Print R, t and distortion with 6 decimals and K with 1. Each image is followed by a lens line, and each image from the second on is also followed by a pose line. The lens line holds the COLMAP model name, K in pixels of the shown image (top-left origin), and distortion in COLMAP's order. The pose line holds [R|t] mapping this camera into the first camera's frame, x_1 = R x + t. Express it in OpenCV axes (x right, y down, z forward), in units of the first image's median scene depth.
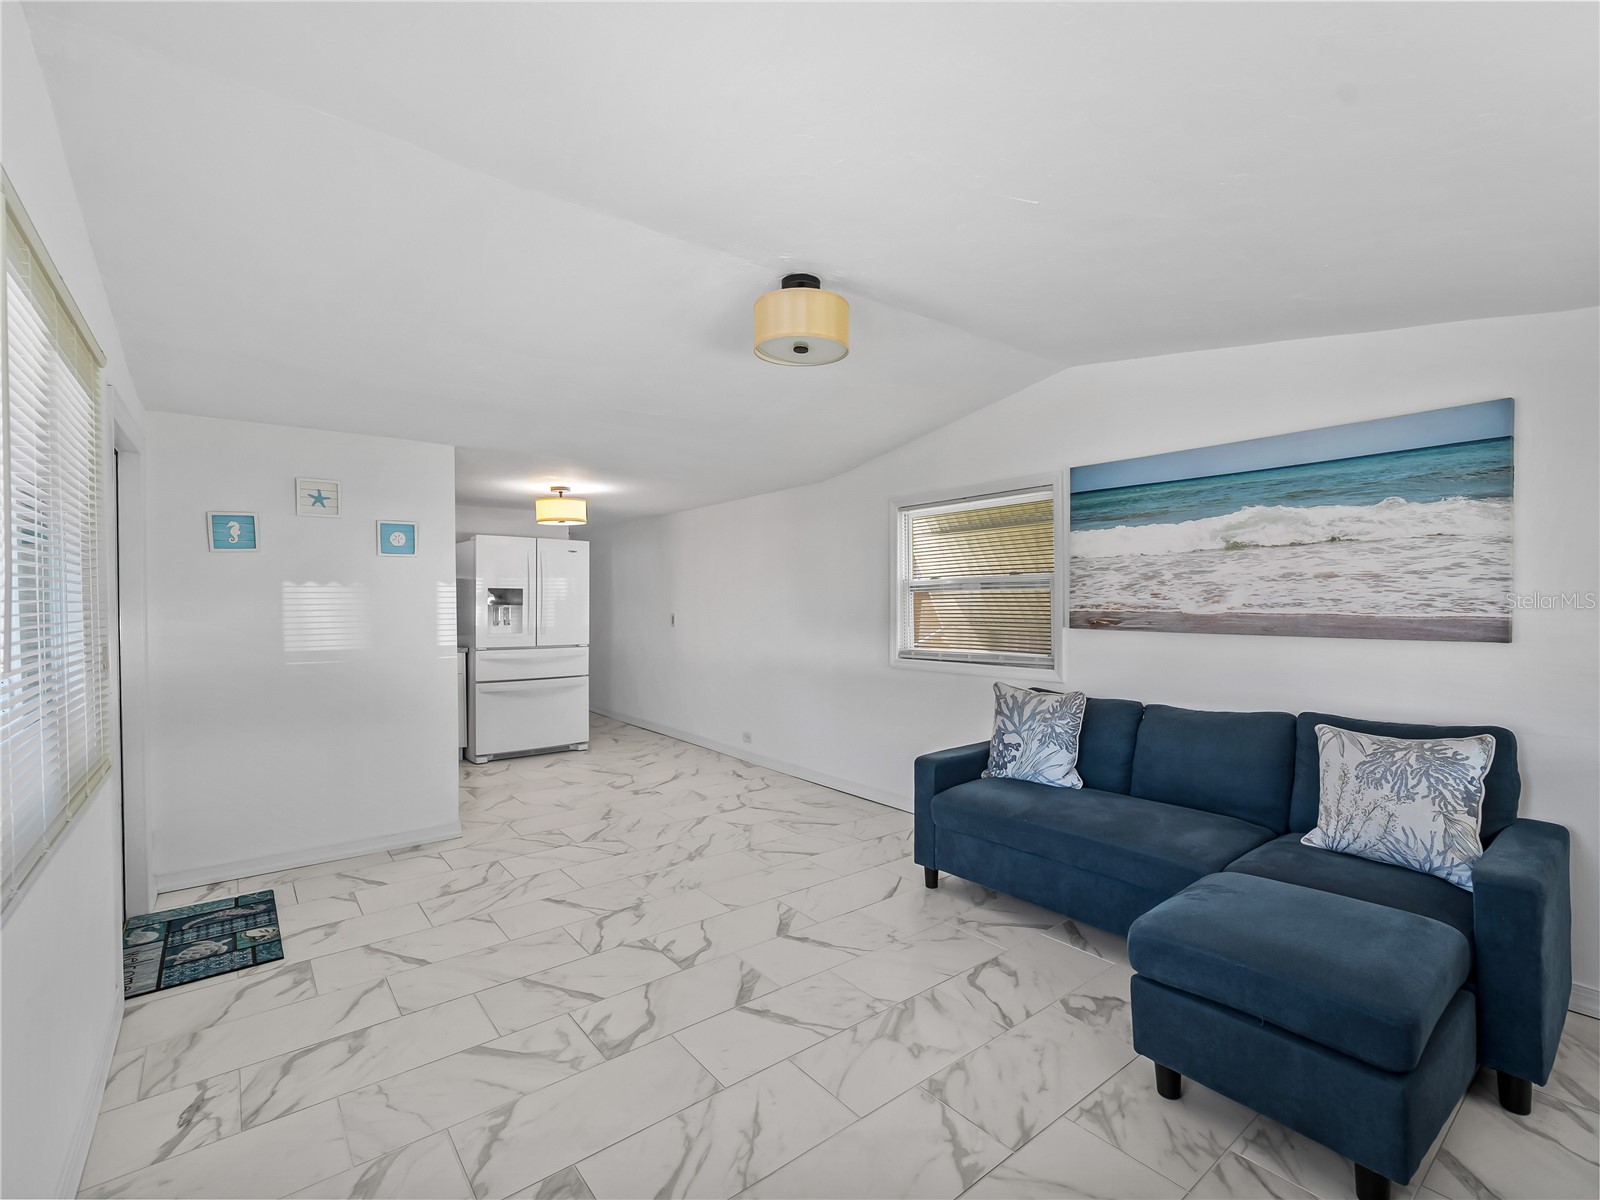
lens RADIAL K [[723.2, 0, 805.7], [0, 723.2, 605.2], [0, 0, 1]] dist [-0.002916, -0.001051]
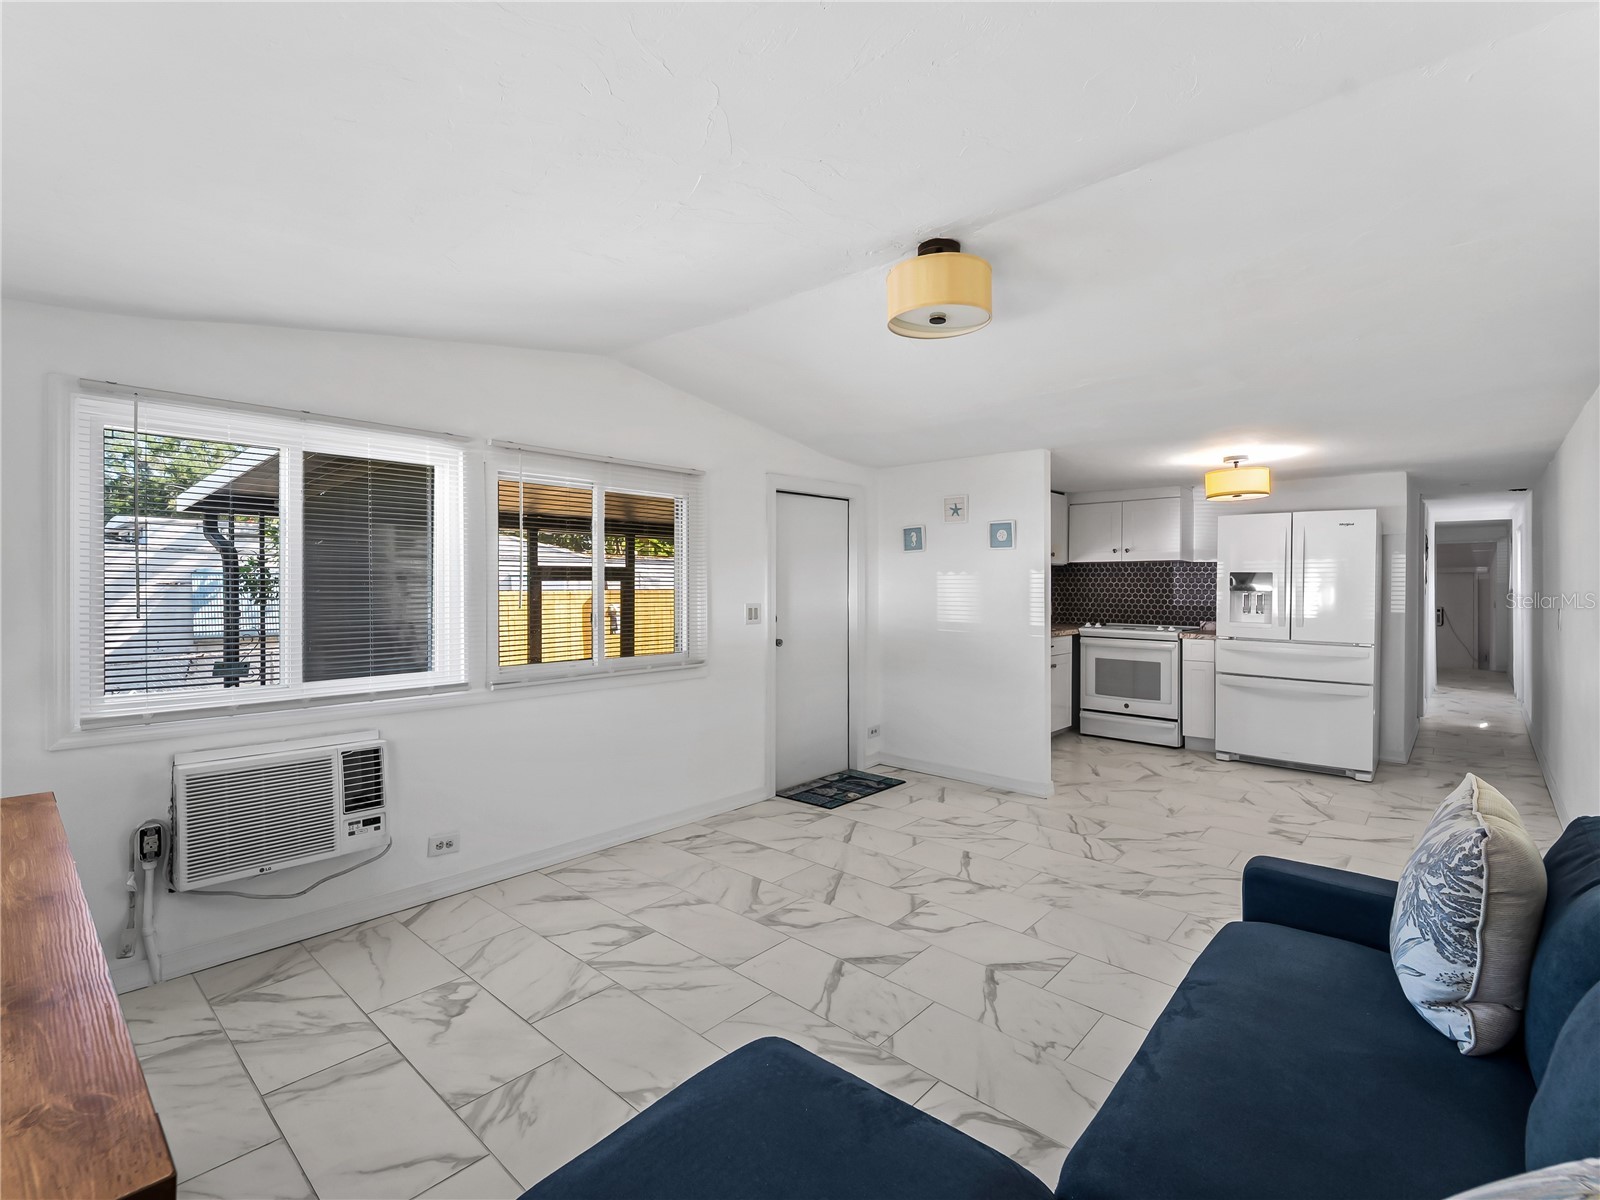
lens RADIAL K [[737.8, 0, 796.3], [0, 737.8, 583.8], [0, 0, 1]] dist [-0.001182, -0.000388]
pose [[0.164518, 0.007526, -0.986345, 0.689453], [-0.010514, 0.999927, 0.005876, -0.015144], [0.986318, 0.009404, 0.164586, 0.513174]]
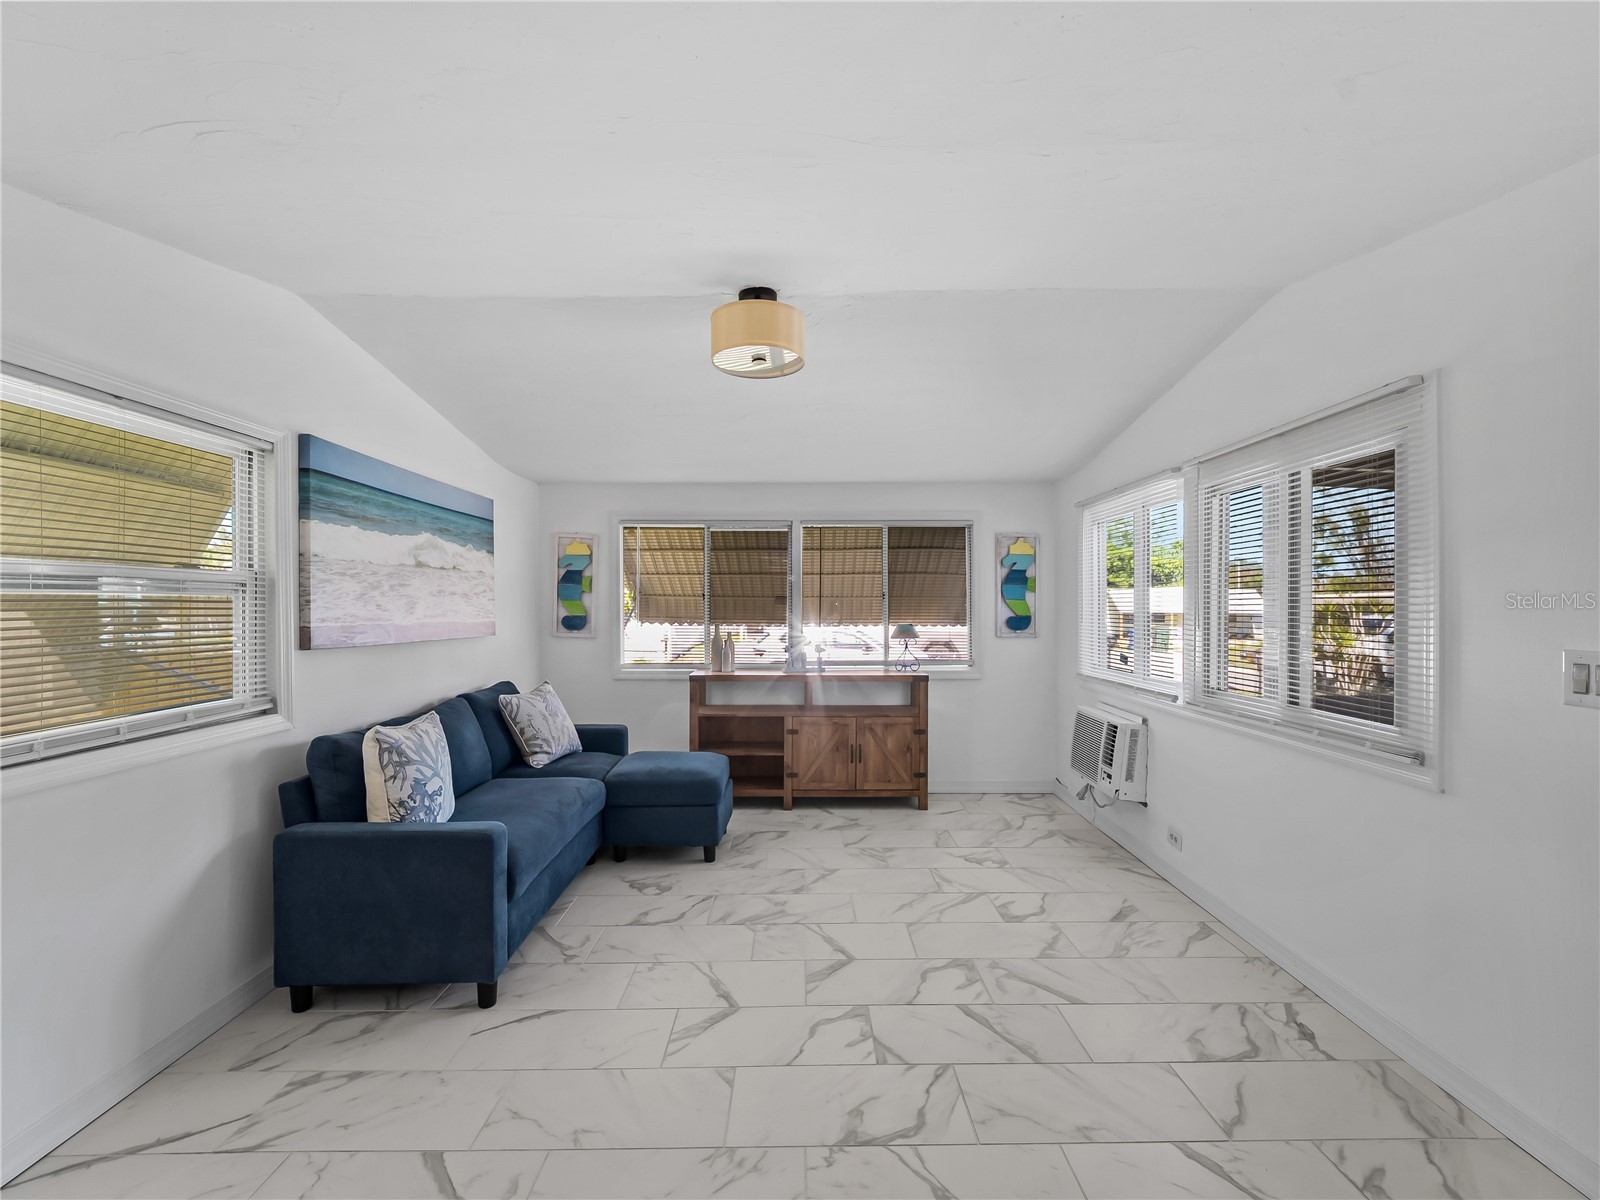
lens RADIAL K [[730.3, 0, 800.0], [0, 730.3, 600.0], [0, 0, 1]] dist [-0.003365, -0.000389]
pose [[-0.785588, 0.012415, 0.618626, -0.523932], [0.011765, 0.999918, -0.005127, -0.010355], [-0.618639, 0.003251, -0.785669, 1.361585]]
